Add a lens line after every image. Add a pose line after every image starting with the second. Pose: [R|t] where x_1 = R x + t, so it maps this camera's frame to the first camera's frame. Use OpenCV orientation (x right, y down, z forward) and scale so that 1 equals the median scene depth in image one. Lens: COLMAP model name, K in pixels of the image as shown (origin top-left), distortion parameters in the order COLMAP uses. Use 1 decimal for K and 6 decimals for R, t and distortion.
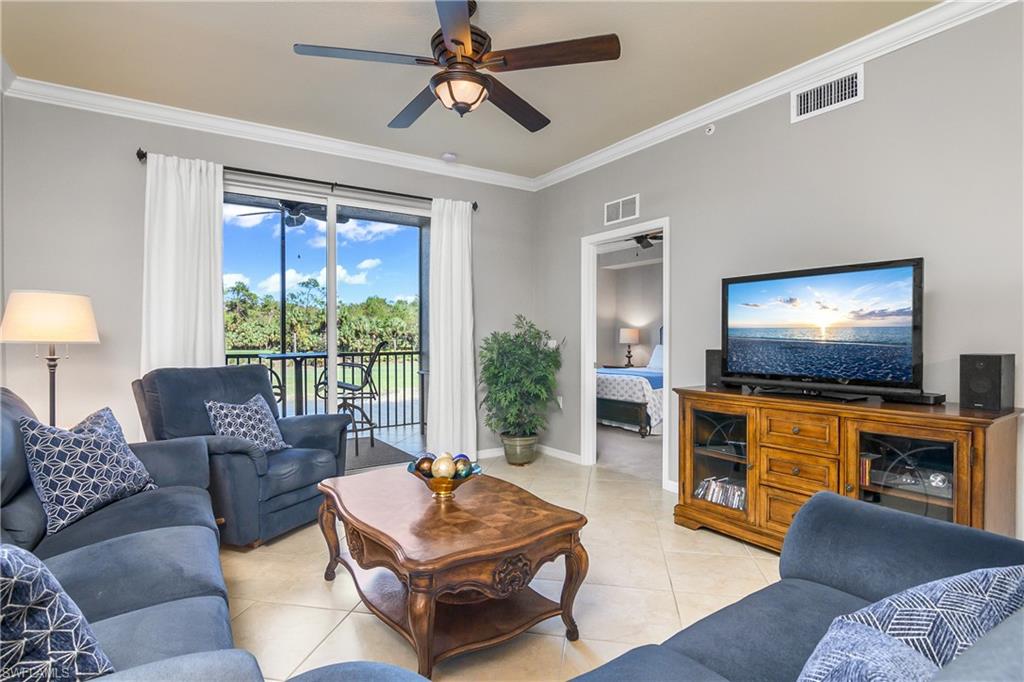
lens RADIAL K [[512.1, 0, 512.0], [0, 512.1, 341.0], [0, 0, 1]] dist [-0.022194, 0.000390]
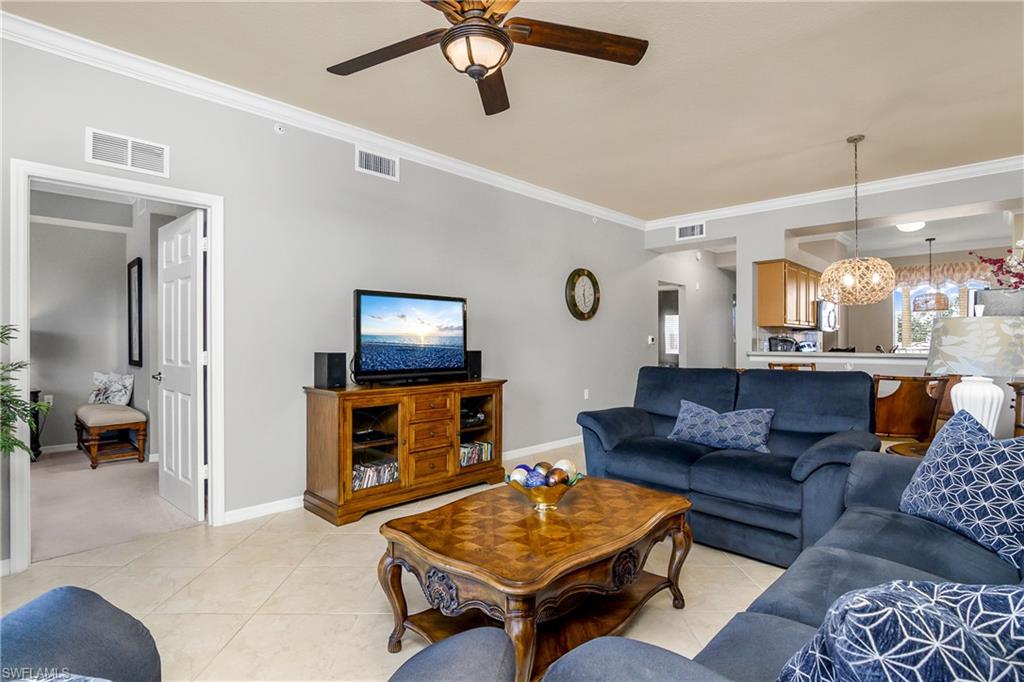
lens RADIAL K [[503.9, 0, 526.6], [0, 503.9, 342.4], [0, 0, 1]] dist [0.002452, 0.000417]
pose [[-0.229630, -0.001235, 0.973277, -0.770124], [0.006642, 0.999974, 0.002836, -0.008063], [-0.973255, 0.007116, -0.229616, 0.898808]]
